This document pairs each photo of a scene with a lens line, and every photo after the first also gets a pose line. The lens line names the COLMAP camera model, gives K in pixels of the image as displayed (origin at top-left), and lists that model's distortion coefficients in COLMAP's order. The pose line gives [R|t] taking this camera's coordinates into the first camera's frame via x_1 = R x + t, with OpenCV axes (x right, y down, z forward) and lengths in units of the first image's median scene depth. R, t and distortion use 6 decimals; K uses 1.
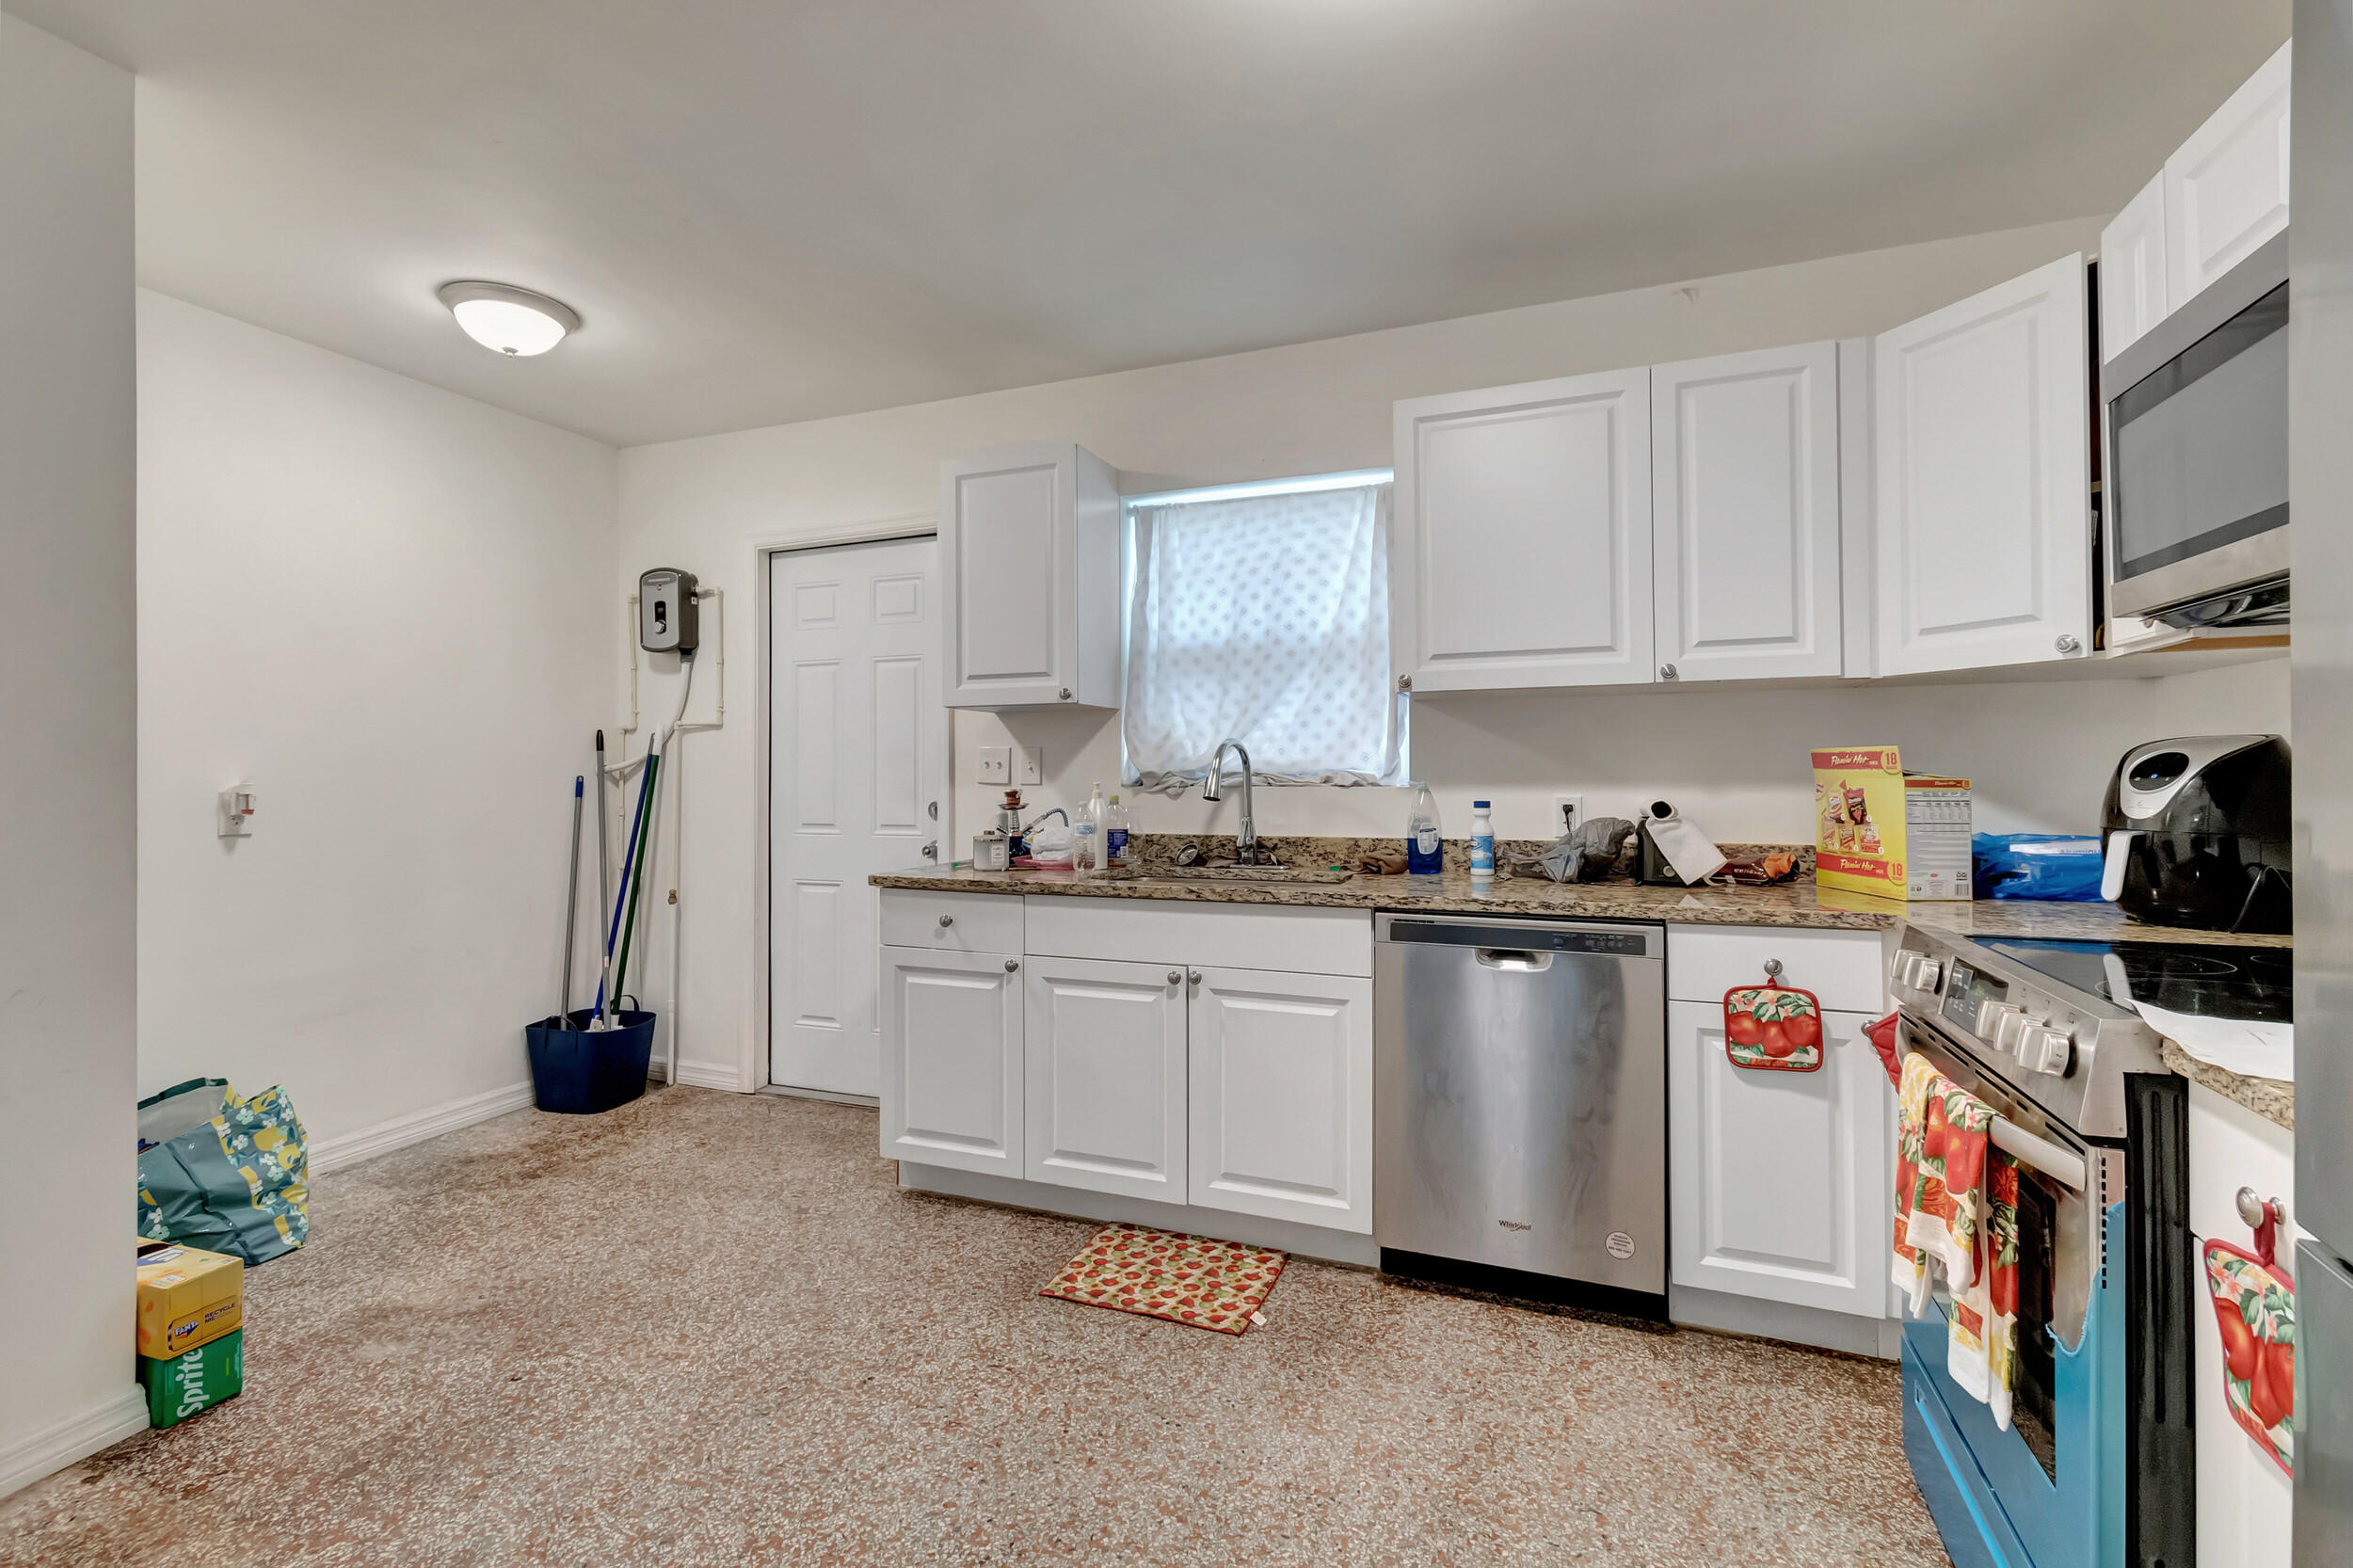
lens RADIAL K [[1045.4, 0, 1177.5], [0, 1045.4, 775.1], [0, 0, 1]] dist [-0.005773, -0.001694]
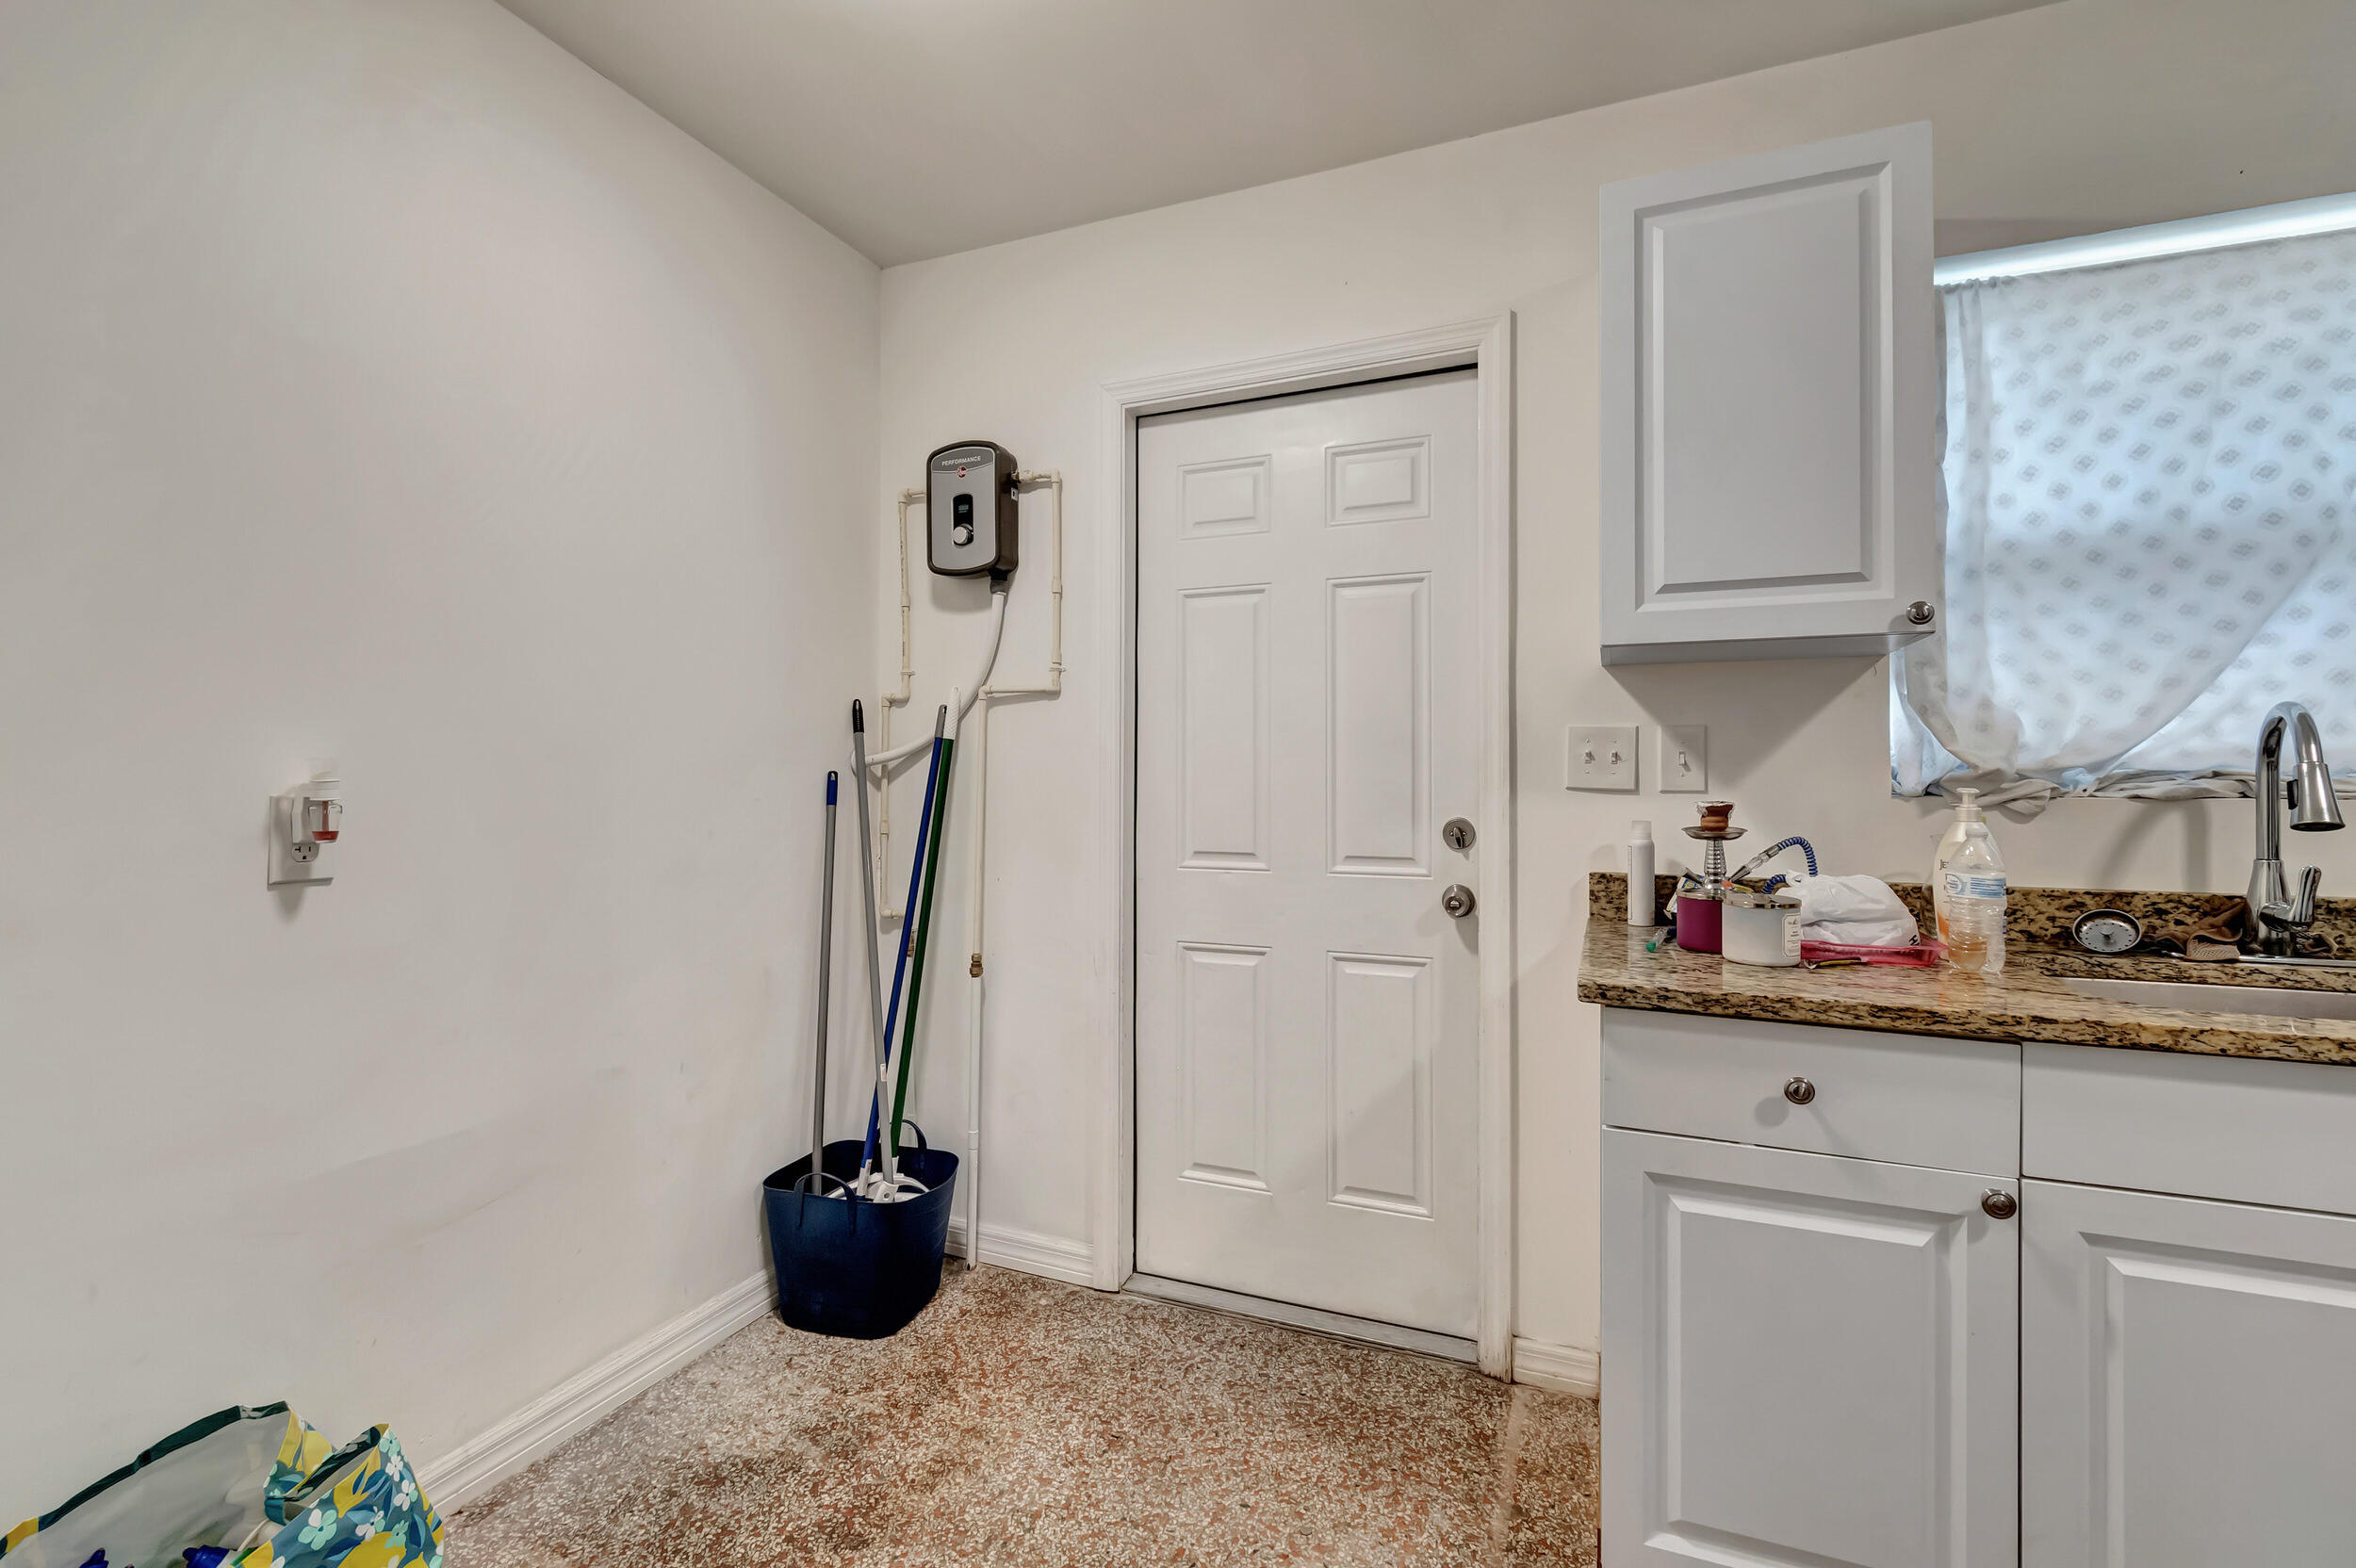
lens RADIAL K [[1046.7, 0, 1177.6], [0, 1046.7, 772.7], [0, 0, 1]] dist [-0.005773, -0.001694]
pose [[0.999228, 0.007537, -0.038561, -0.385235], [-0.007727, 0.999959, -0.004771, 0.003378], [0.038523, 0.005065, 0.999245, 0.425515]]
